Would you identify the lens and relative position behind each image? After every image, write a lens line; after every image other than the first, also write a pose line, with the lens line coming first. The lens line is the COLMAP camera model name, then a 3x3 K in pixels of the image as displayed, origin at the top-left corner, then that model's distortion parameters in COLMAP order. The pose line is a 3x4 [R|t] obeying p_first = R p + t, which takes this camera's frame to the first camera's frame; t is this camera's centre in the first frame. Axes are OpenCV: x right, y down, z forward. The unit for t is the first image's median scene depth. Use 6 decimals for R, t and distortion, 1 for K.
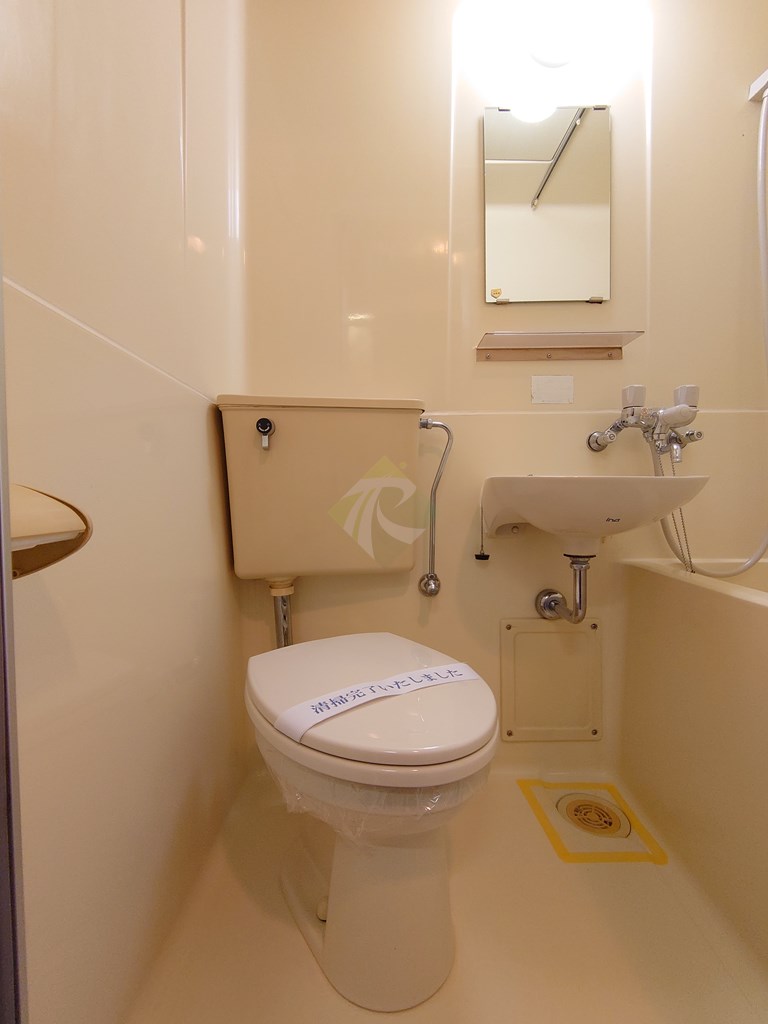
lens RADIAL K [[439.5, 0, 384.1], [0, 439.5, 516.4], [0, 0, 1]] dist [0.004115, -0.001726]
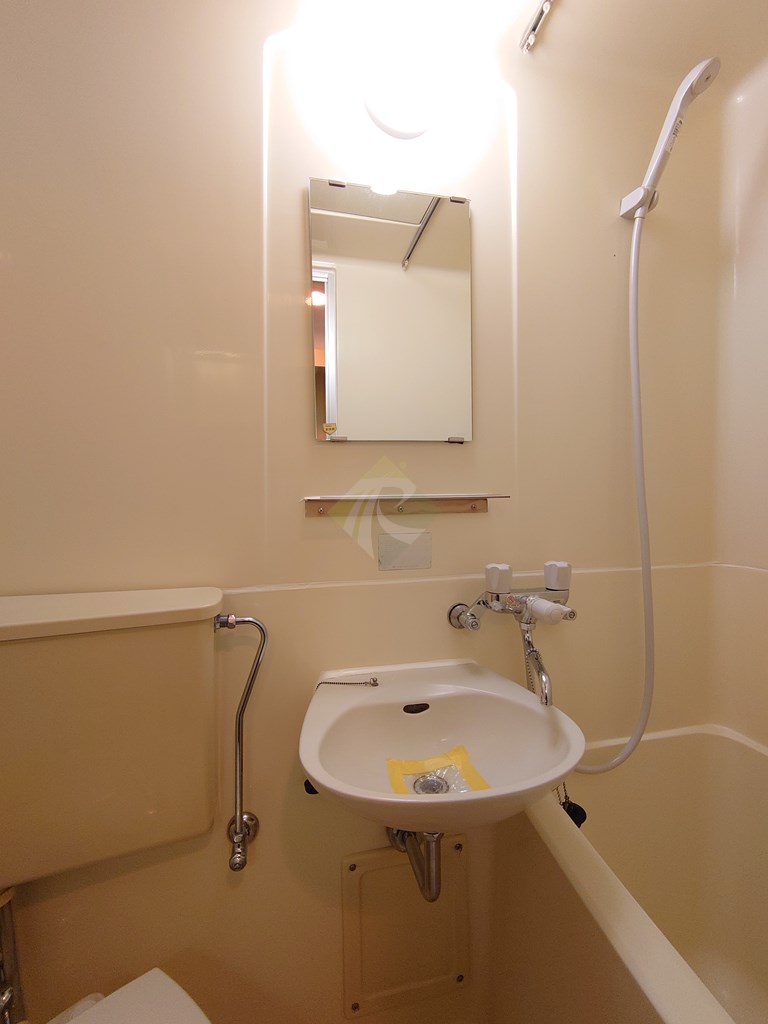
lens RADIAL K [[439.5, 0, 386.2], [0, 439.5, 516.8], [0, 0, 1]] dist [0.004115, -0.001726]
pose [[0.976317, -0.011501, 0.216040, 0.193197], [0.010225, 0.999923, 0.007024, -0.377501], [-0.216105, -0.004649, 0.976359, 0.262119]]
